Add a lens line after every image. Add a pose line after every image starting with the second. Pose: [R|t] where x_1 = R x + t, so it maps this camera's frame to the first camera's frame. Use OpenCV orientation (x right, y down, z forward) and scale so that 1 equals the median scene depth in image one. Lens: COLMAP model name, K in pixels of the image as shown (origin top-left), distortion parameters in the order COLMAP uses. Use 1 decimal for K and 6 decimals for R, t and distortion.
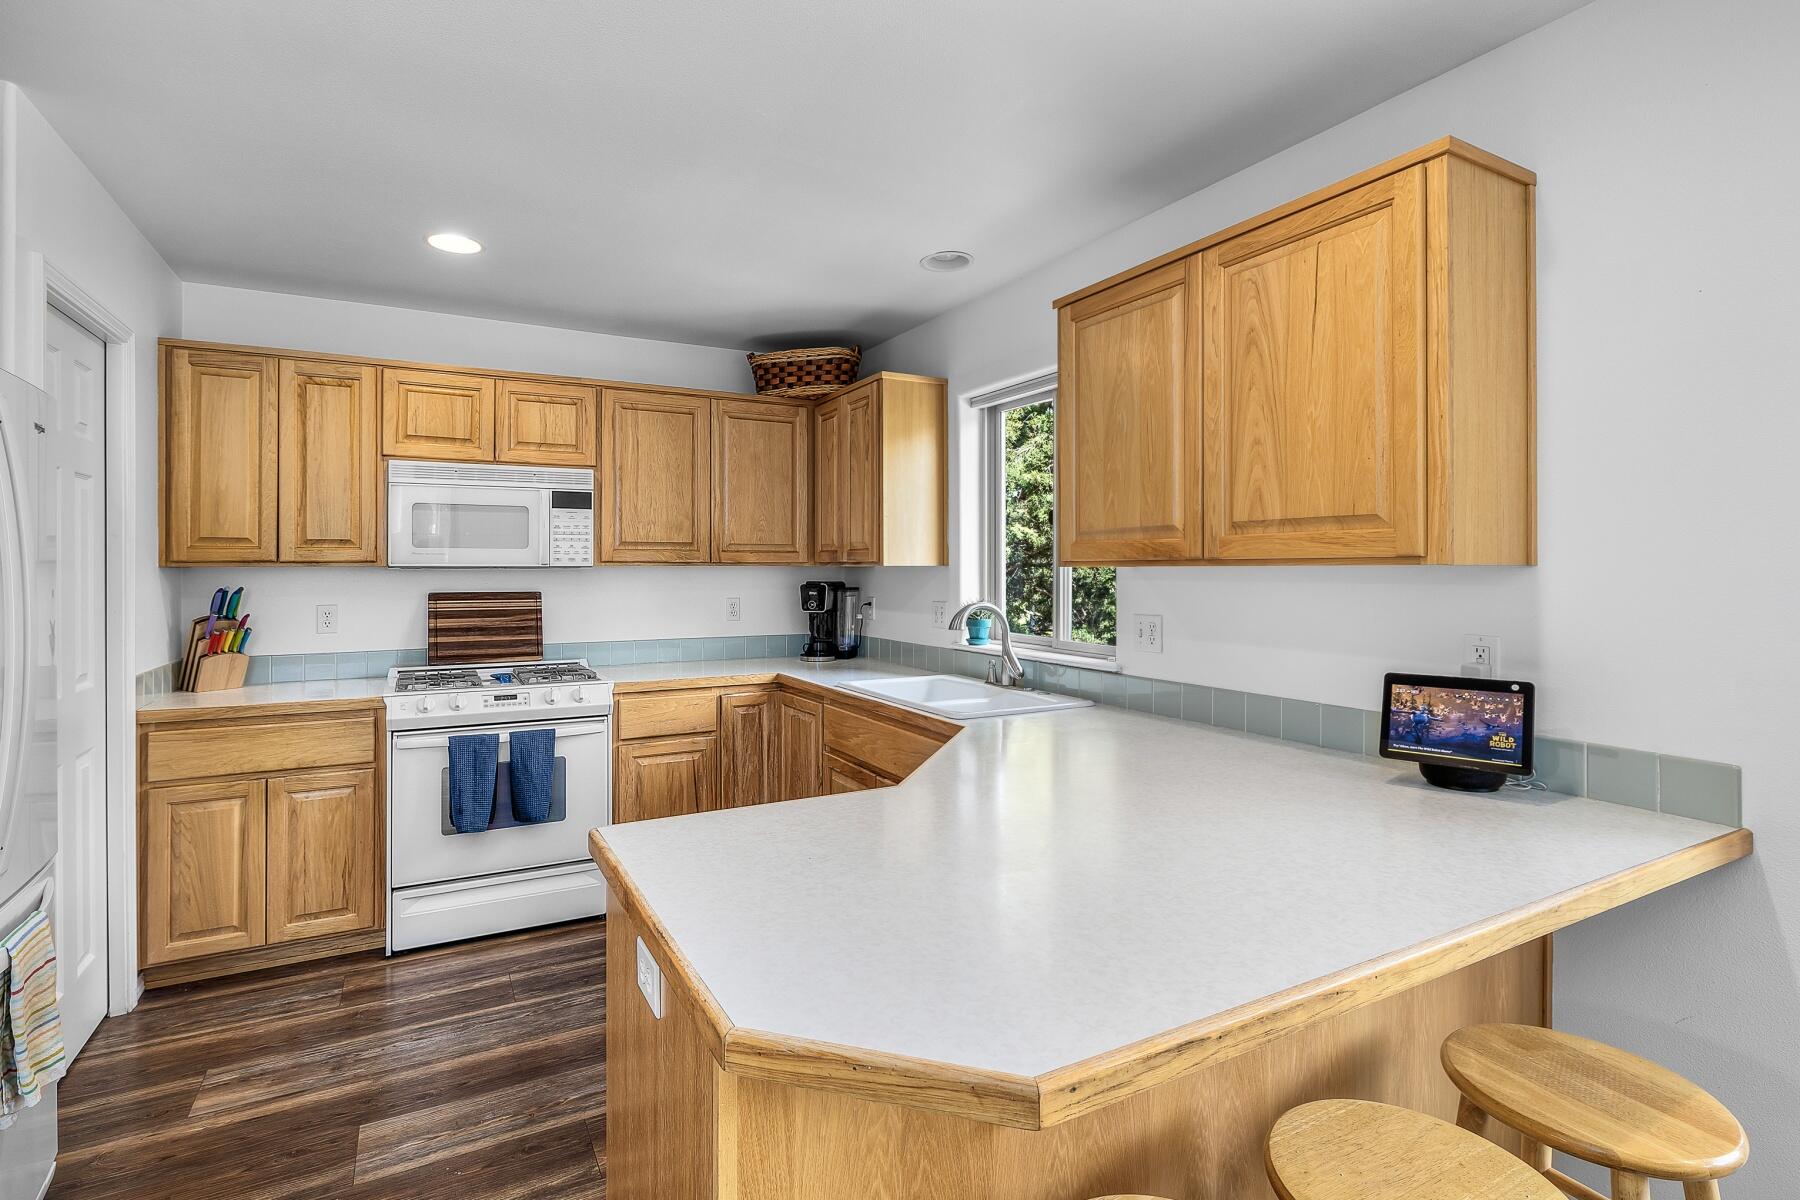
lens RADIAL K [[858.5, 0, 870.2], [0, 858.5, 565.1], [0, 0, 1]] dist [-0.002025, 0.000310]
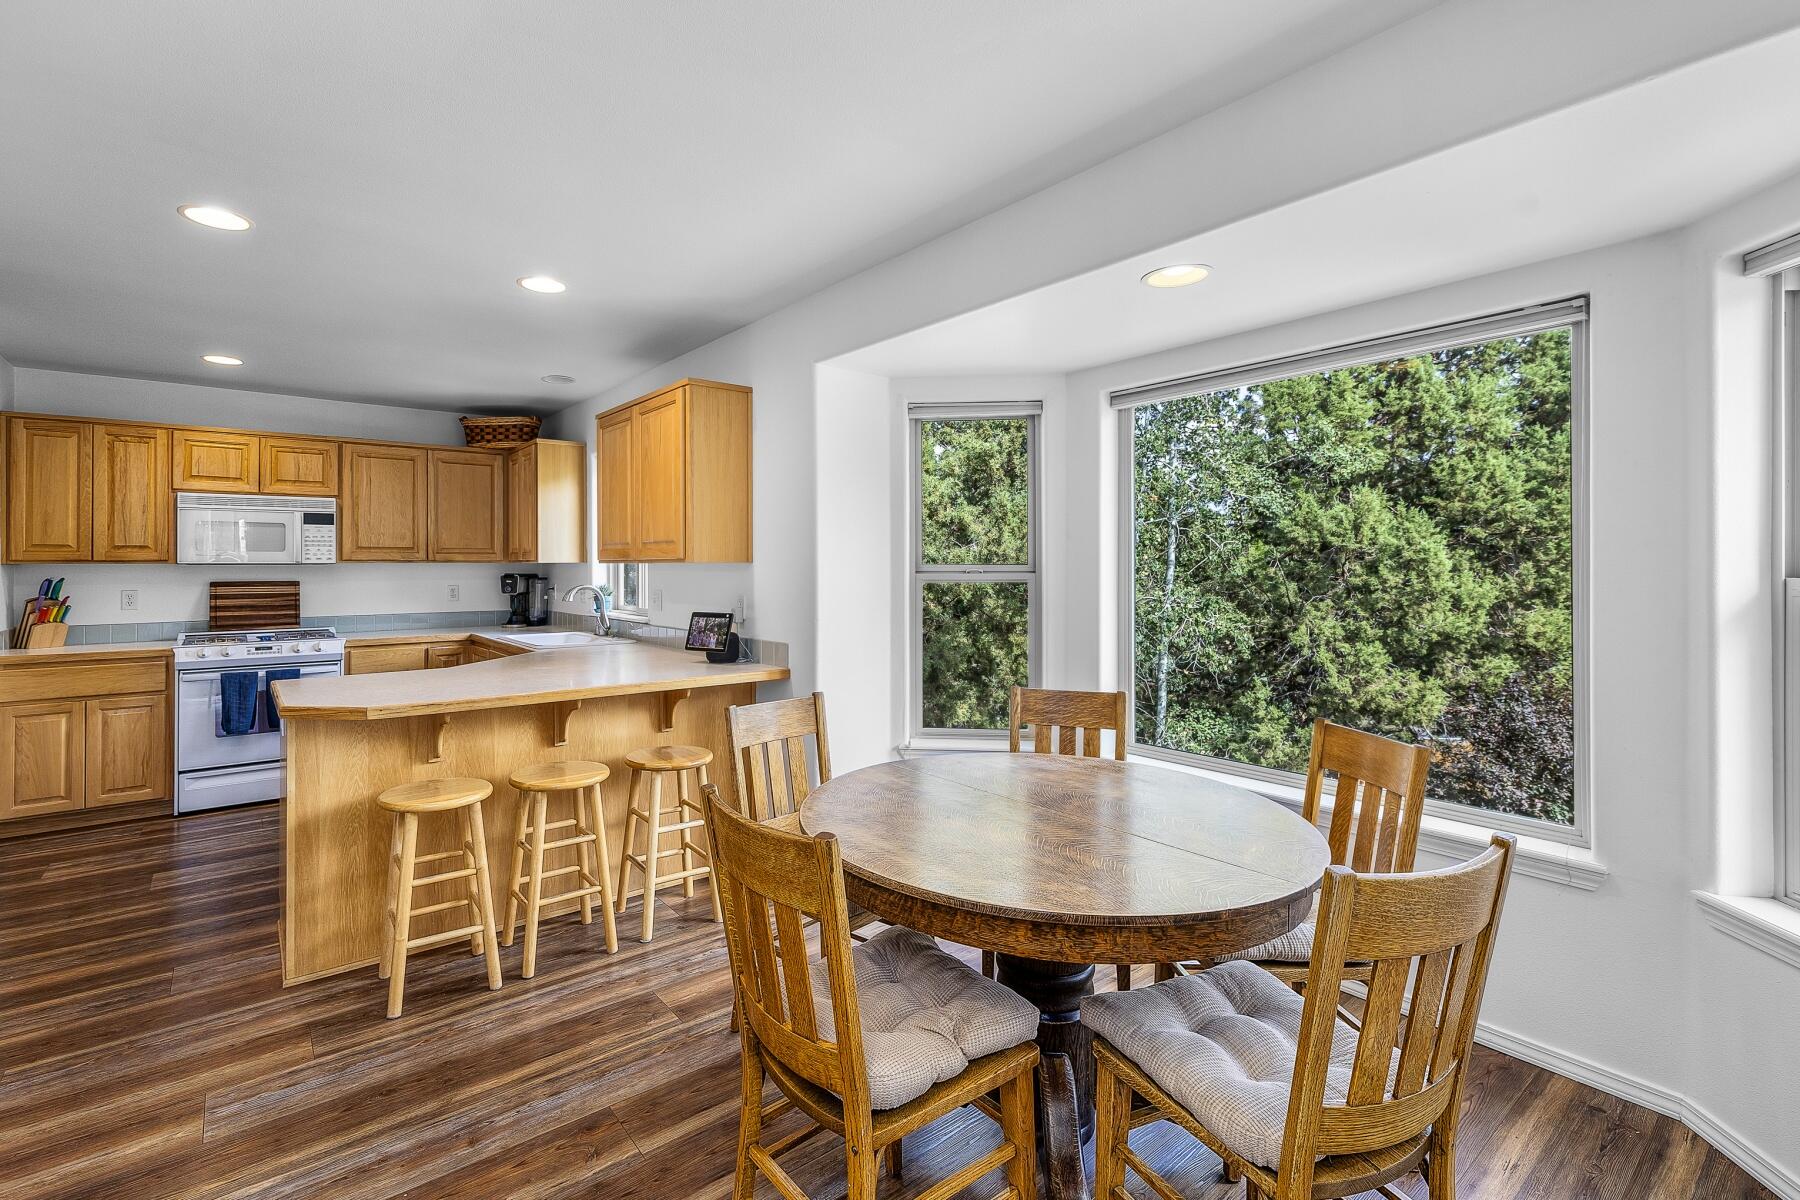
lens RADIAL K [[805.4, 0, 861.4], [0, 805.4, 561.1], [0, 0, 1]] dist [0.002885, 0.000148]
pose [[0.984320, -0.000684, 0.176389, 0.344811], [0.000739, 1.000000, -0.000245, -0.001461], [-0.176388, 0.000372, 0.984321, -0.563781]]
